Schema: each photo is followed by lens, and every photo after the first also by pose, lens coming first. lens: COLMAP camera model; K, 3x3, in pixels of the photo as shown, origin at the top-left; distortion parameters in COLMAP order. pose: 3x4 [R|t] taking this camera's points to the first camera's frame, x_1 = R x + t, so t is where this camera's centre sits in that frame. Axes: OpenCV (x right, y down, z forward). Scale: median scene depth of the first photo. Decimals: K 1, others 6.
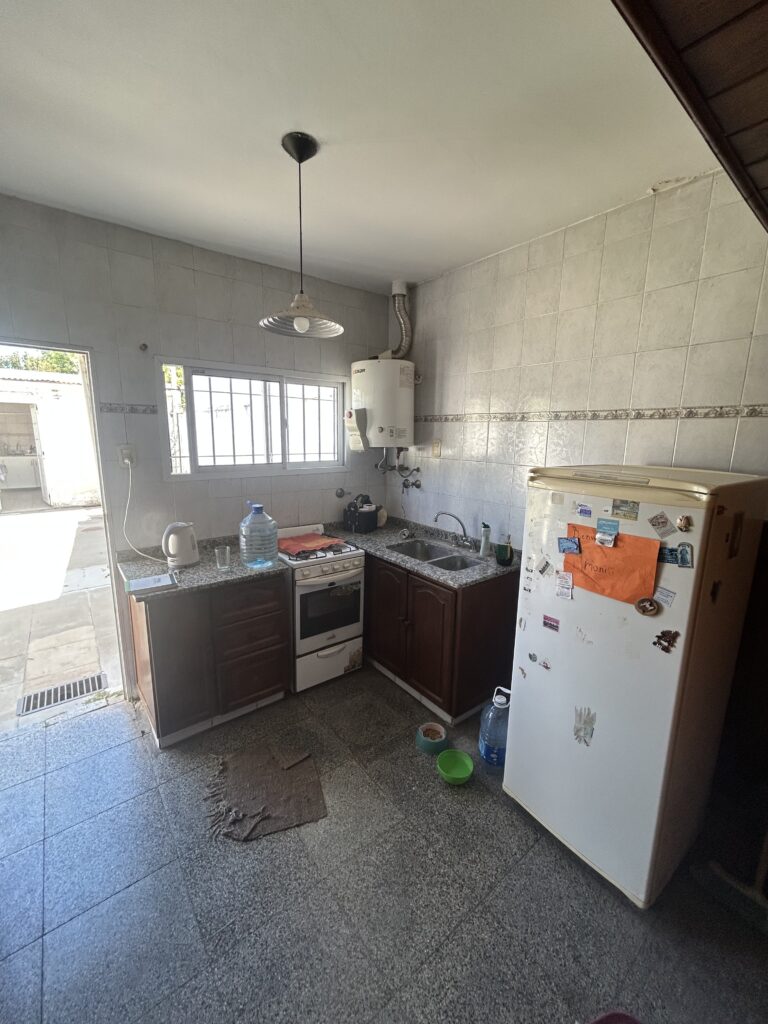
lens RADIAL K [[413.1, 0, 384.0], [0, 413.1, 511.4], [0, 0, 1]] dist [-0.001596, 0.000744]
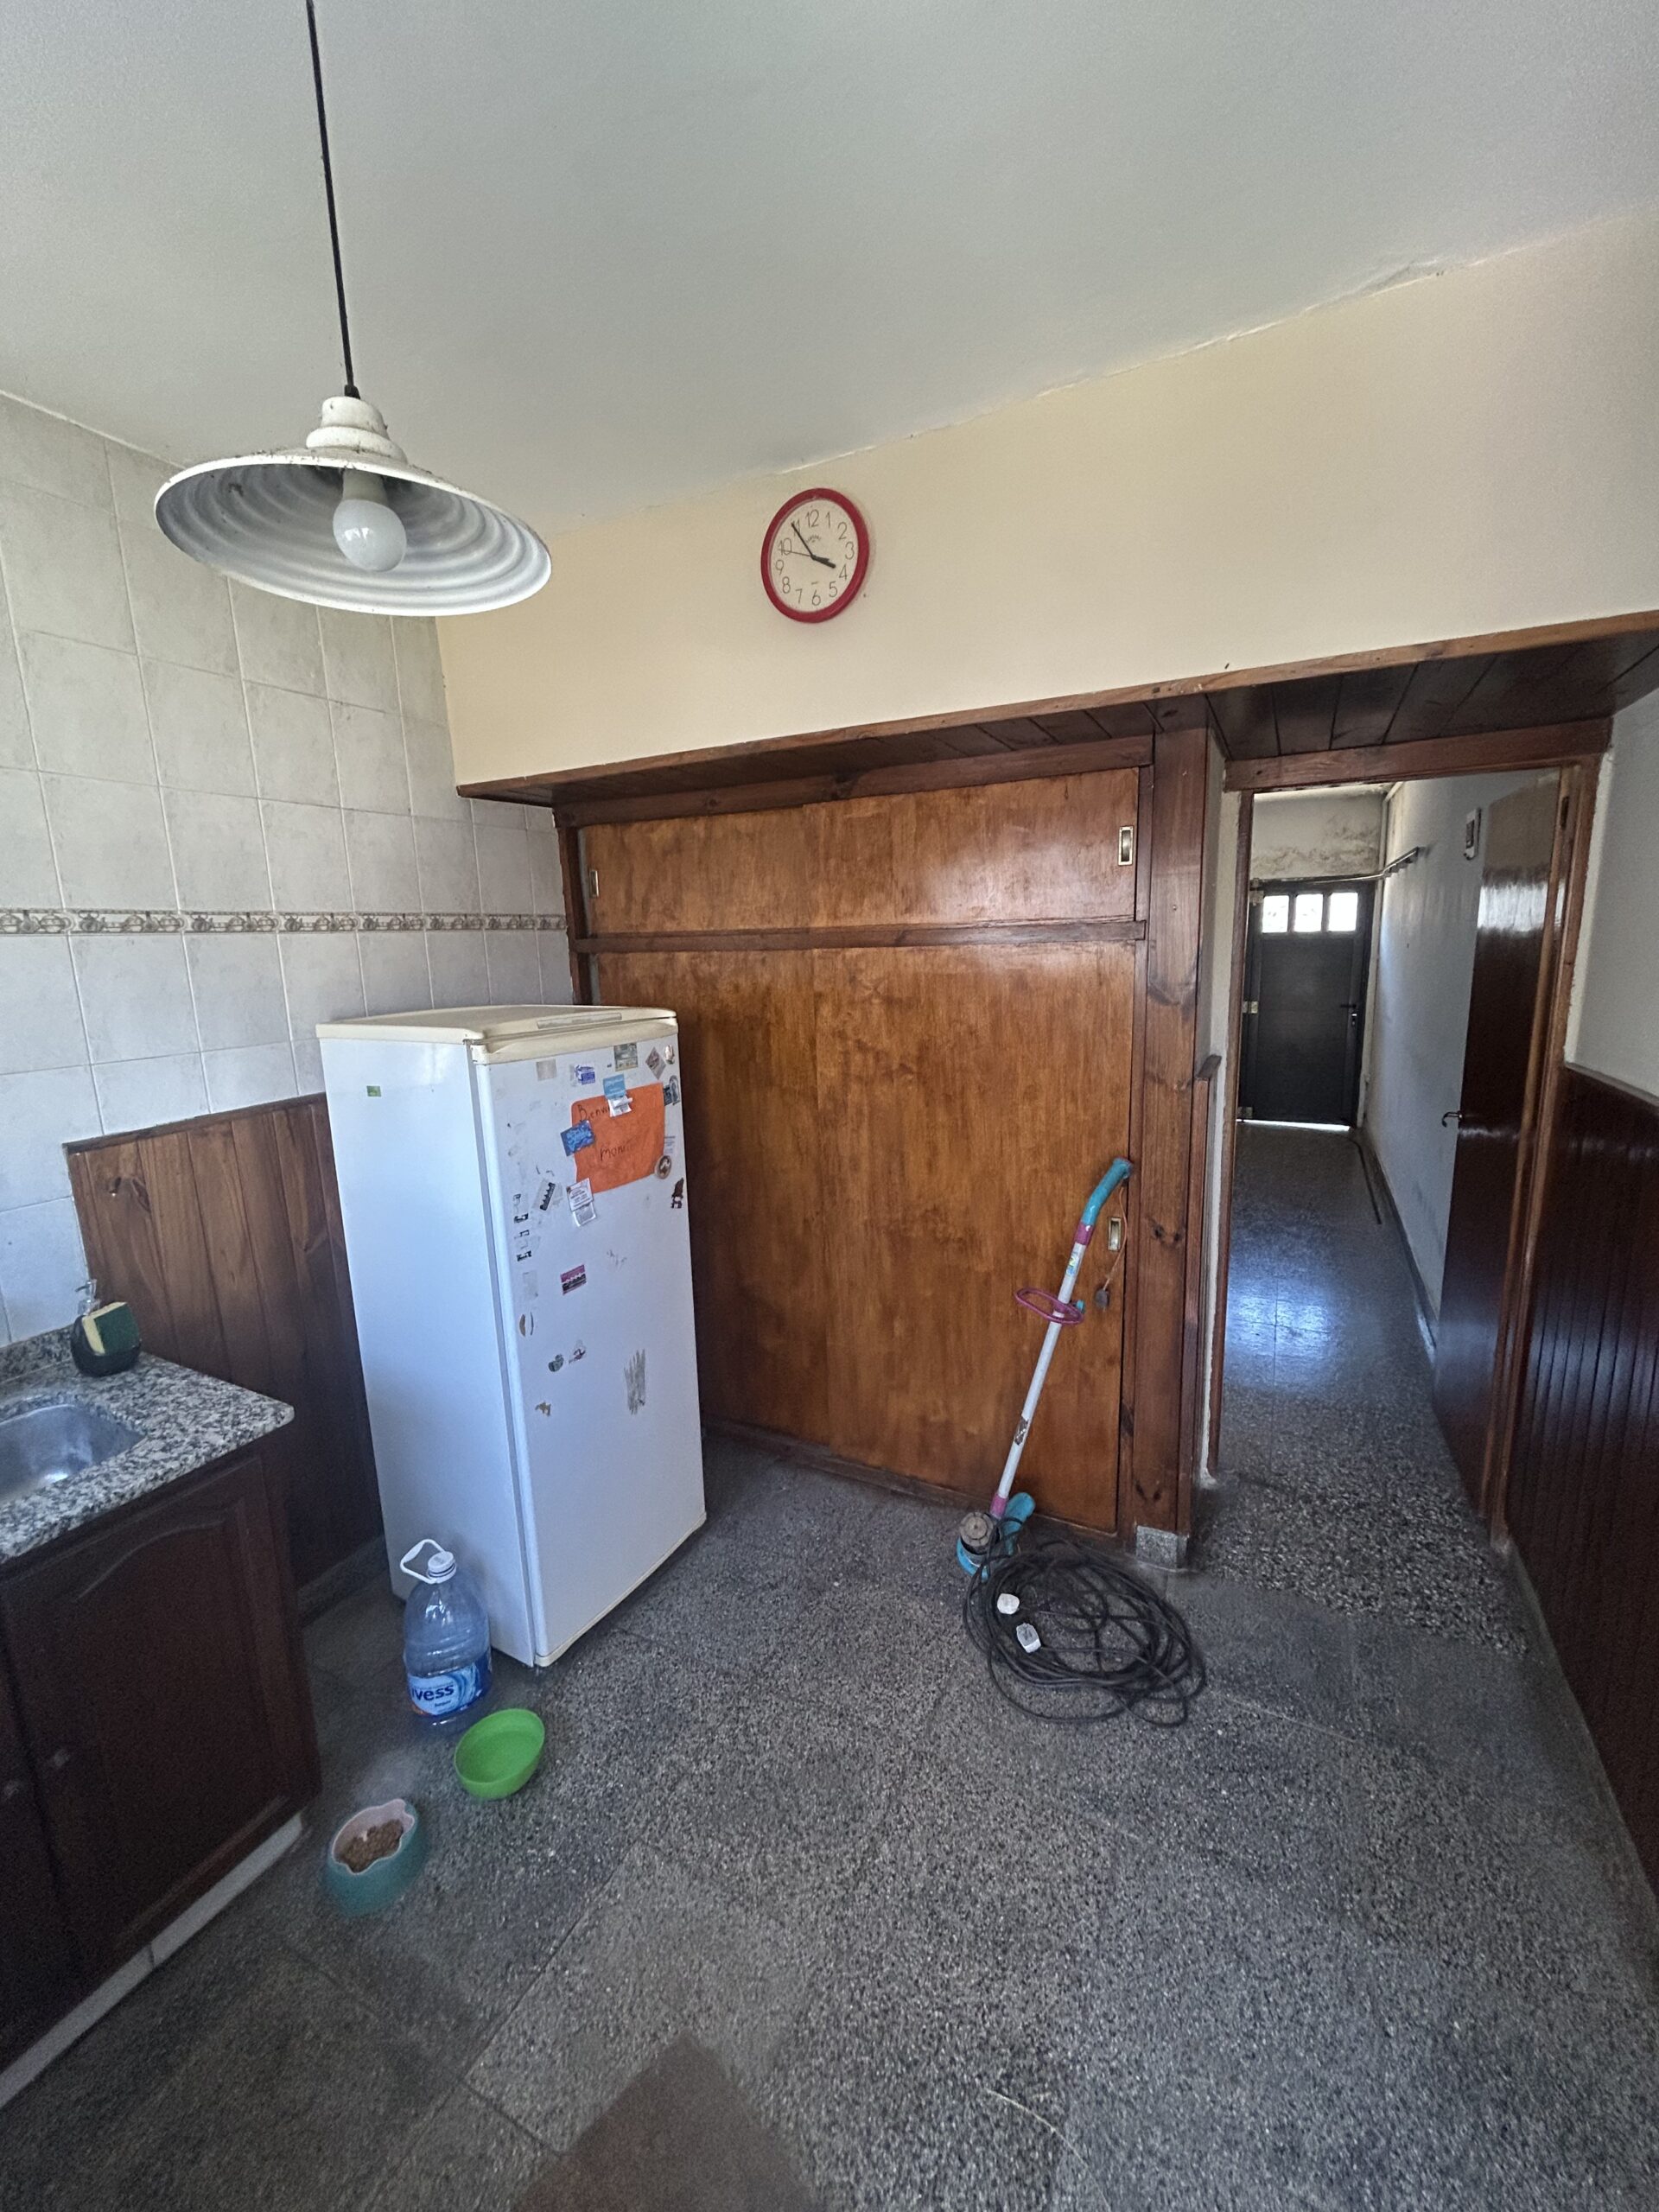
lens RADIAL K [[892.3, 0, 828.7], [0, 892.3, 1109.8], [0, 0, 1]] dist [-0.001596, 0.000744]
pose [[-0.420054, -0.173045, 0.890848, -0.899408], [0.188866, 0.943488, 0.272325, -0.251179], [-0.887629, 0.282641, -0.363633, 1.147593]]
